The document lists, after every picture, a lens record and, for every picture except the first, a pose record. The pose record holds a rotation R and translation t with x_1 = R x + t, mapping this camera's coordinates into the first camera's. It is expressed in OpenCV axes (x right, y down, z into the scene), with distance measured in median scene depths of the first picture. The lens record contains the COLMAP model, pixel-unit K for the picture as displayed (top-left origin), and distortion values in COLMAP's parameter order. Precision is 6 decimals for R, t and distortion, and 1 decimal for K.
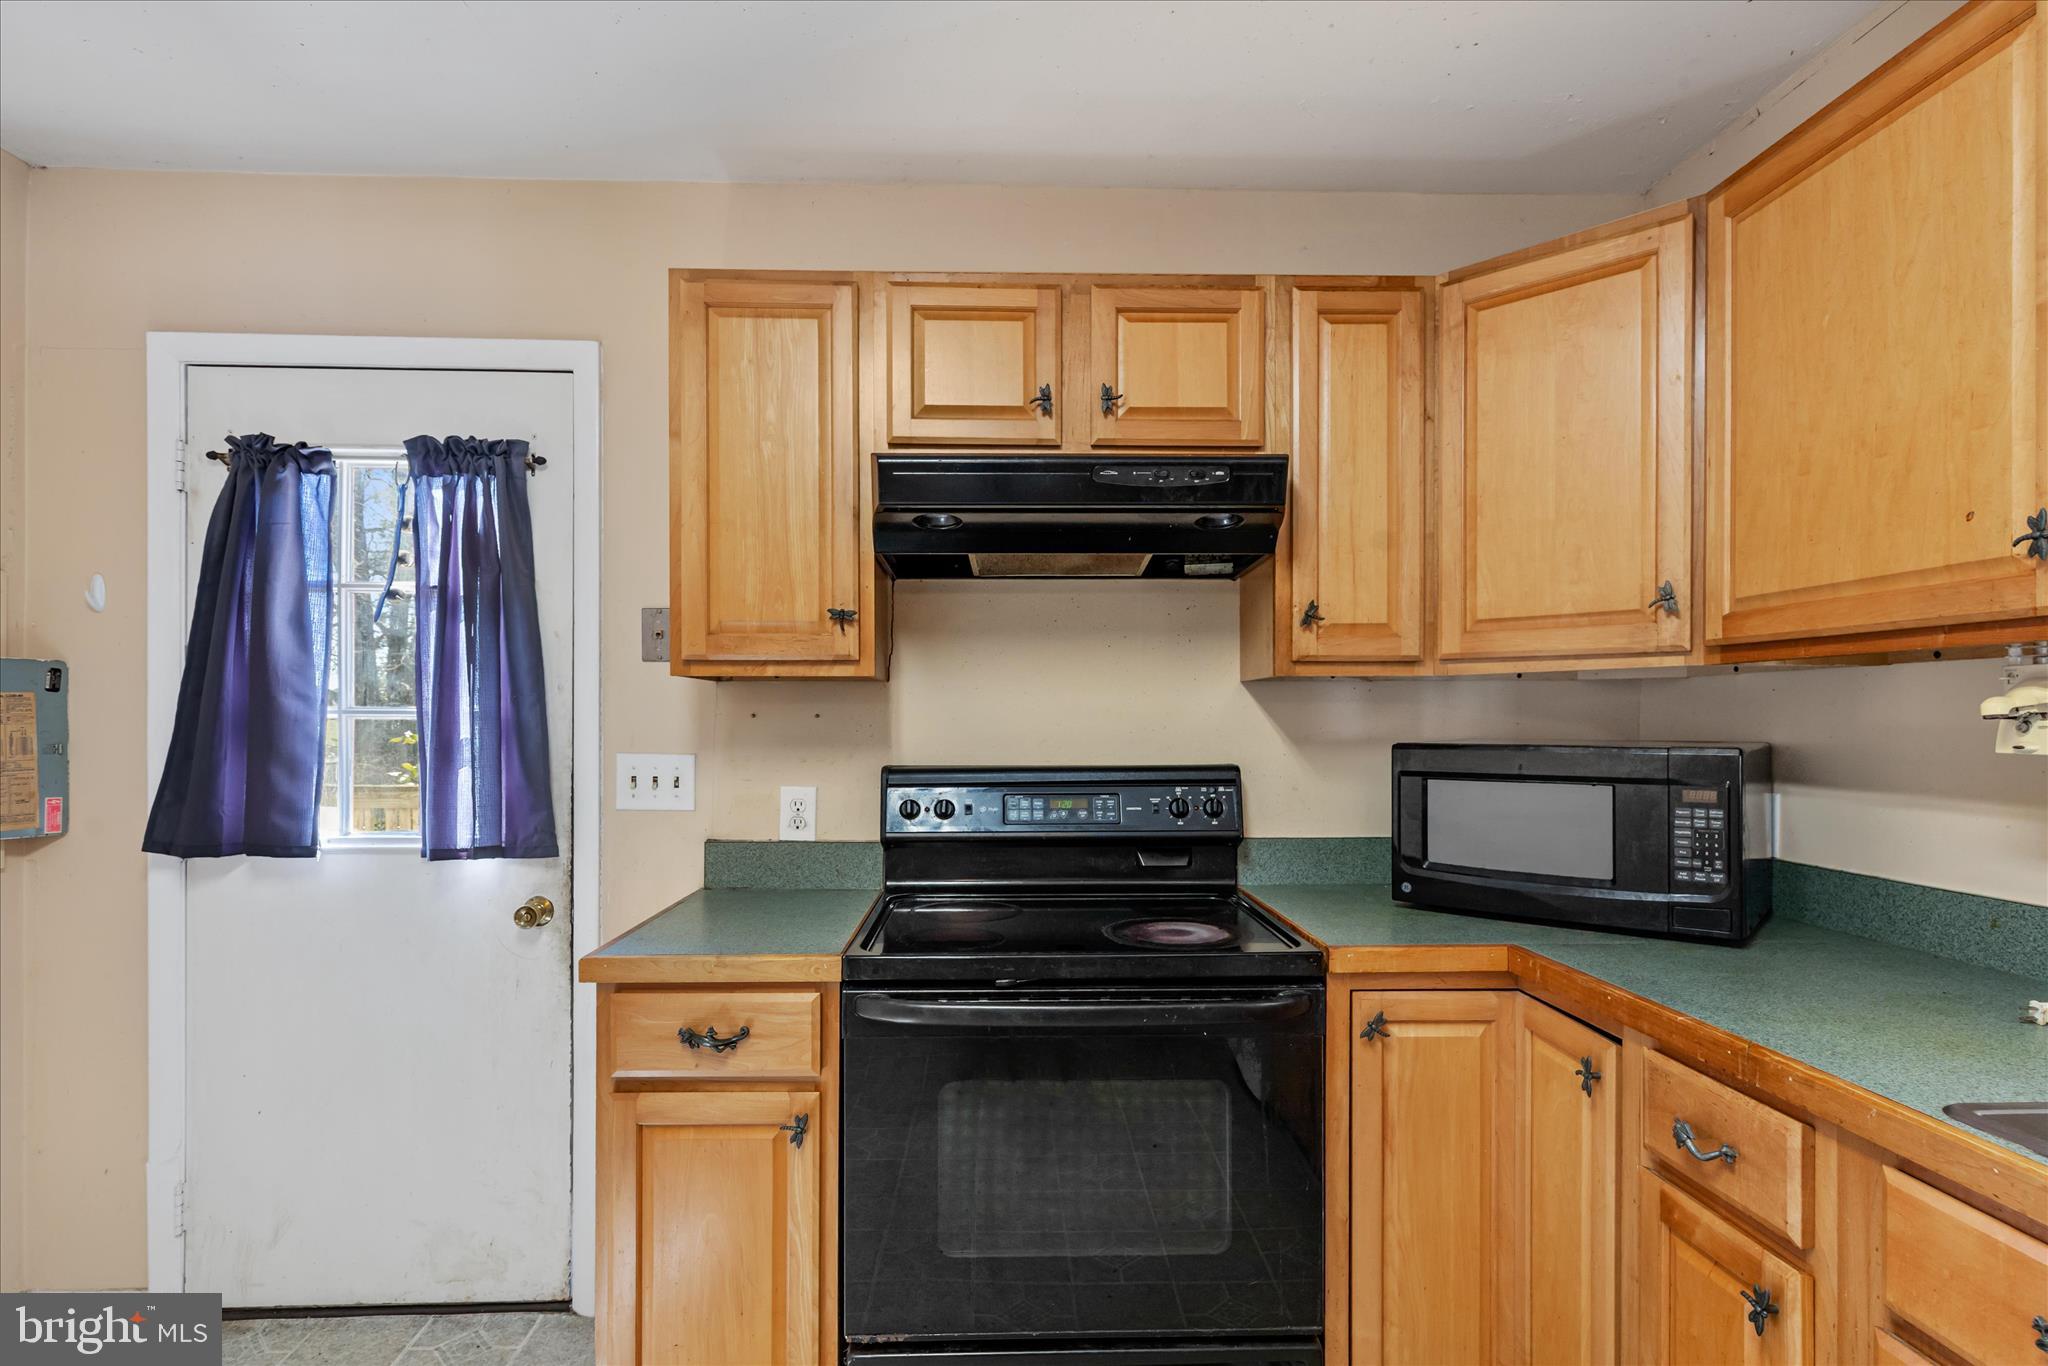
lens RADIAL K [[995.9, 0, 1040.3], [0, 995.9, 720.3], [0, 0, 1]] dist [0.002594, 0.000407]
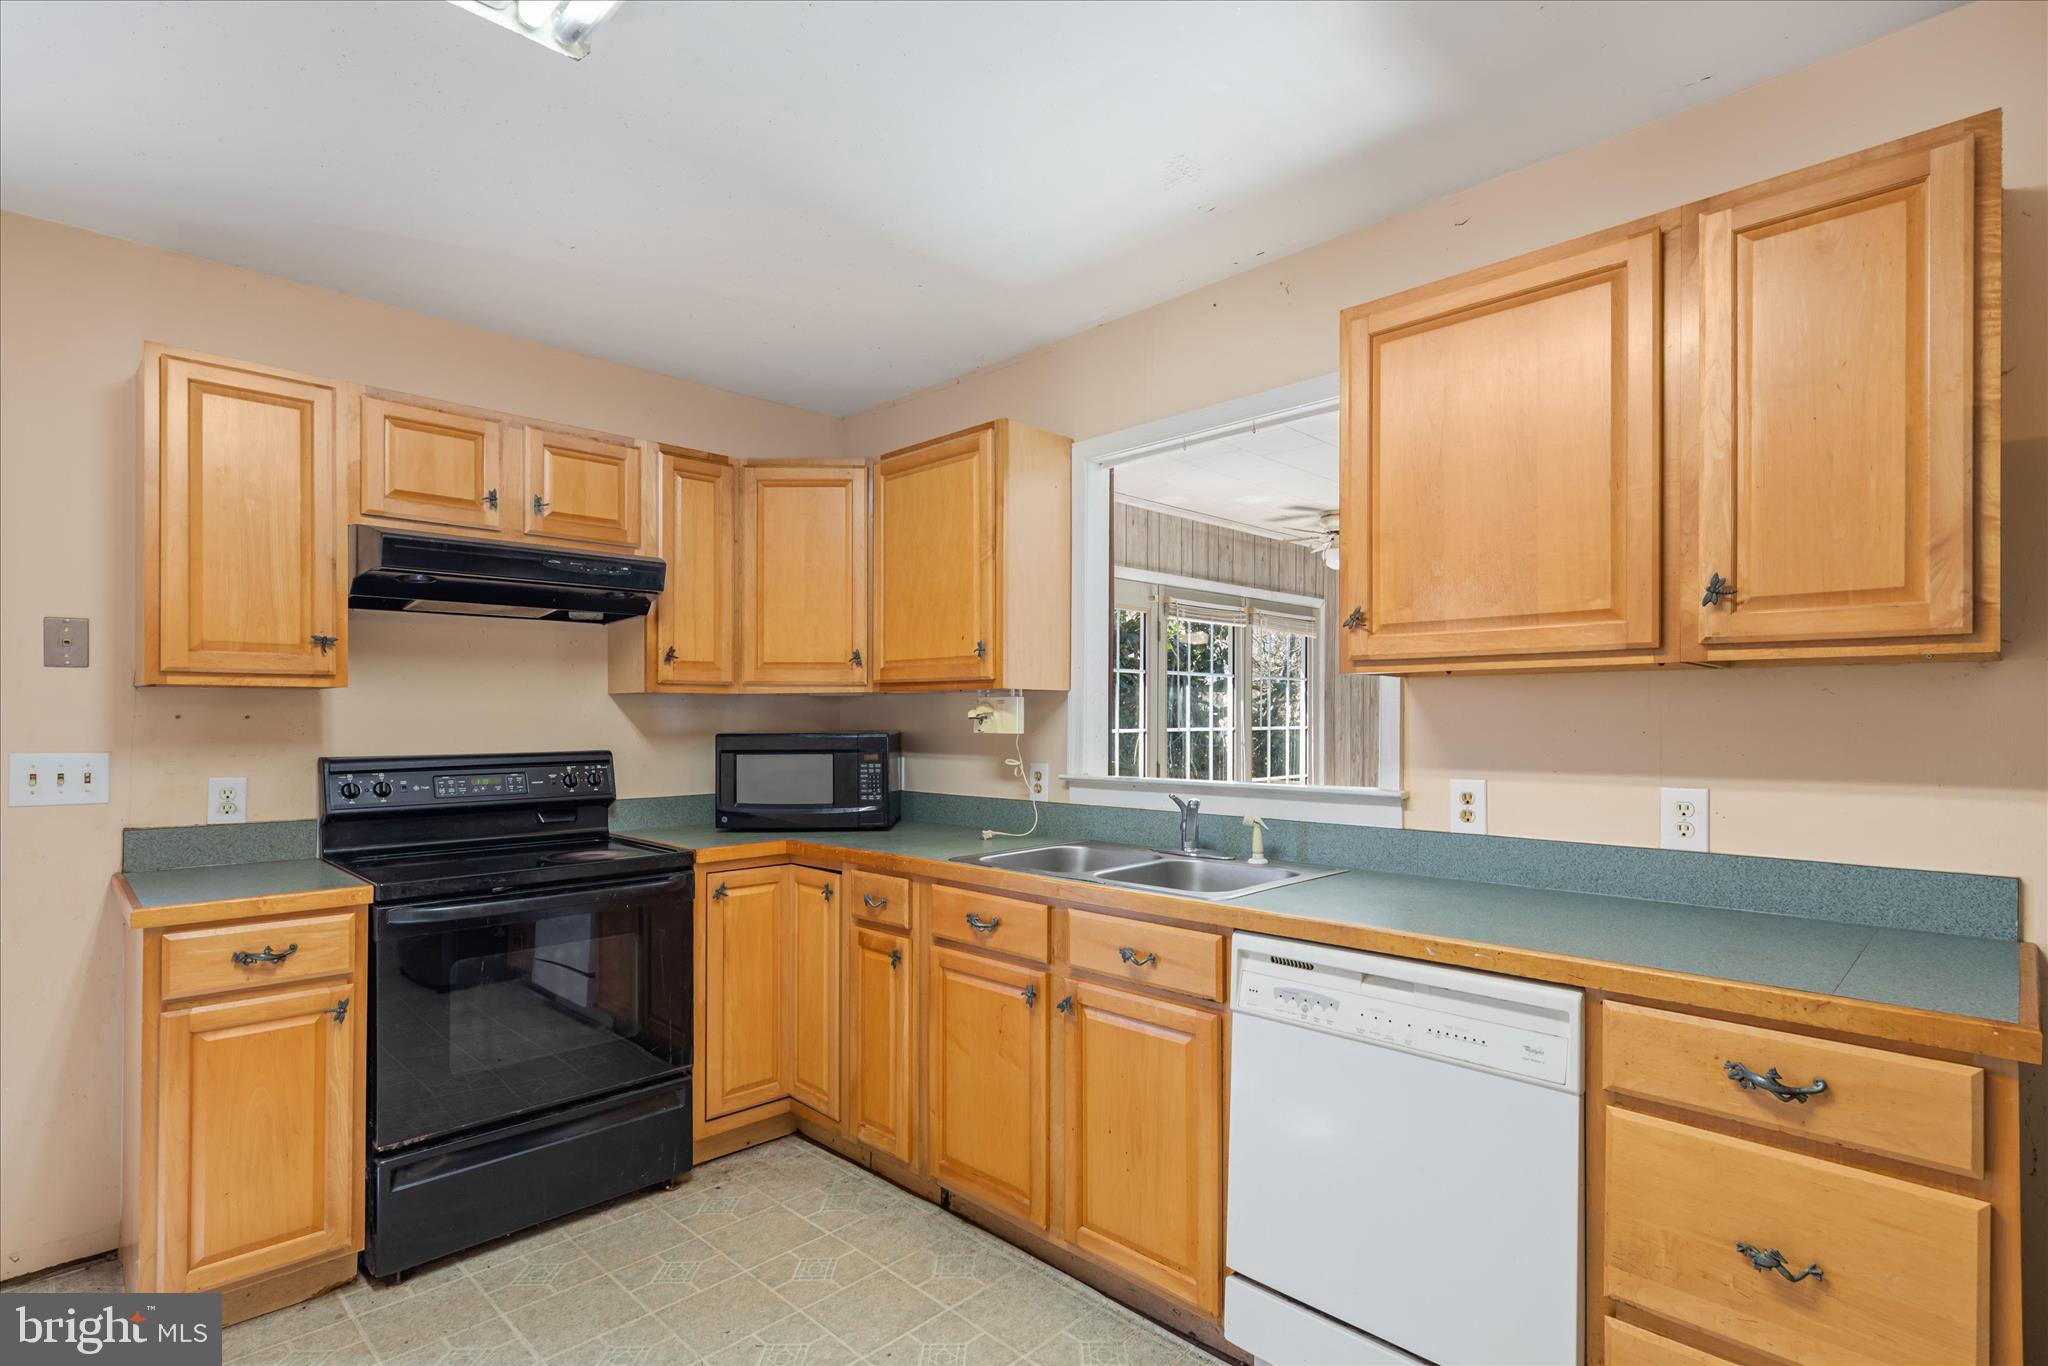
lens RADIAL K [[948.2, 0, 990.9], [0, 948.2, 714.9], [0, 0, 1]] dist [0.001755, 0.000199]
pose [[0.749809, 0.001241, 0.661653, -0.366016], [0.002090, 0.999989, -0.004243, -0.000746], [-0.661651, 0.004565, 0.749798, -0.514348]]
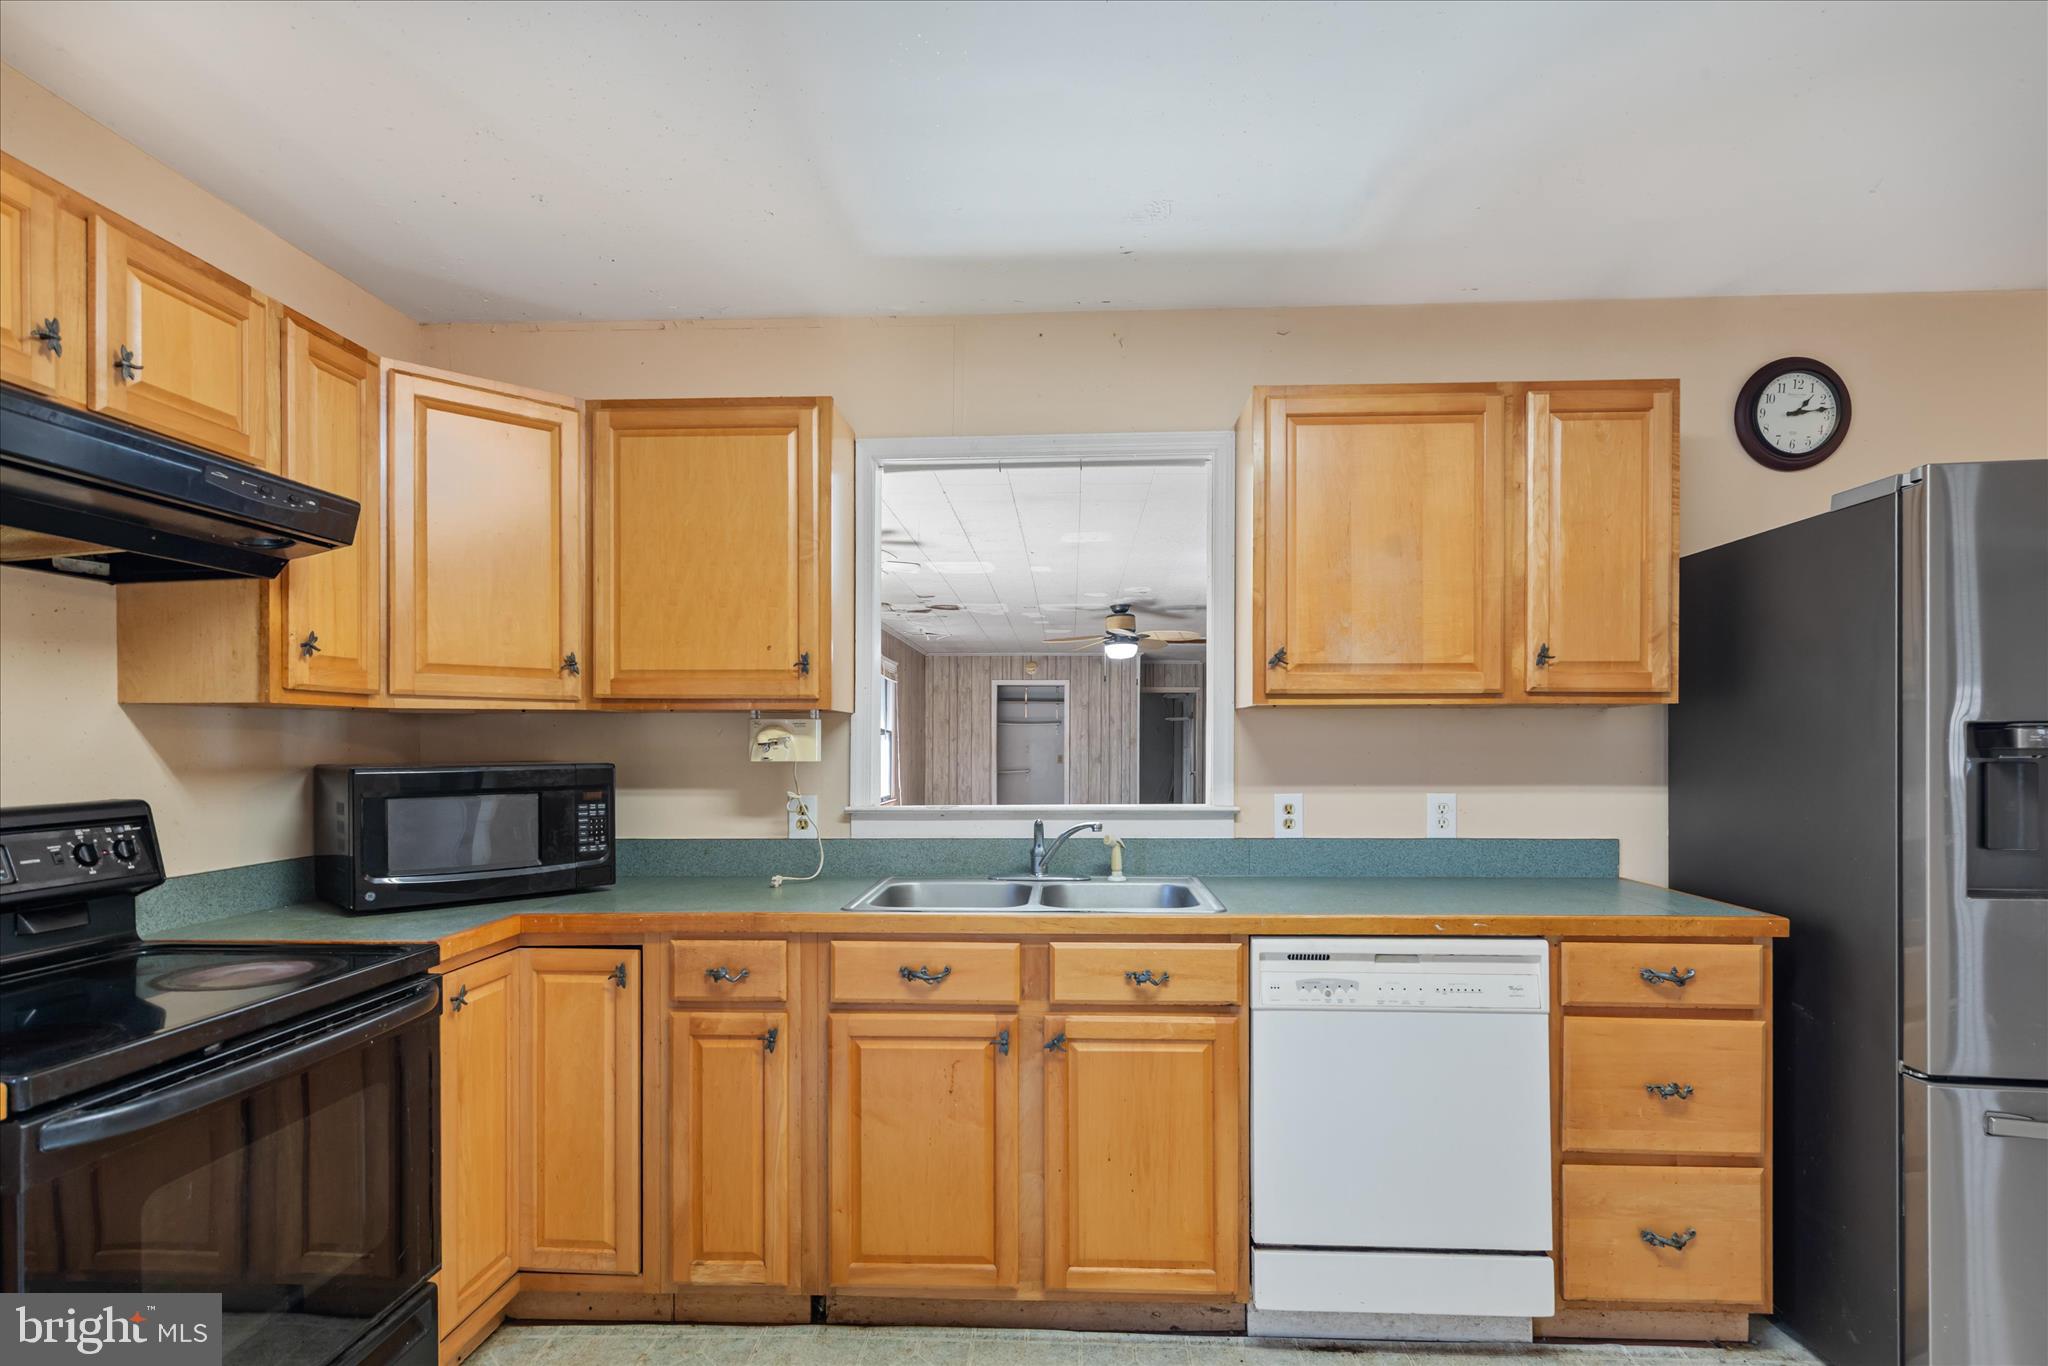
lens RADIAL K [[1007.8, 0, 975.0], [0, 1007.8, 748.7], [0, 0, 1]] dist [0.004552, 0.000496]
pose [[0.133343, -0.006124, 0.991051, -0.687616], [0.003367, 0.999978, 0.005726, -0.002386], [-0.991064, 0.002573, 0.133361, 0.181650]]
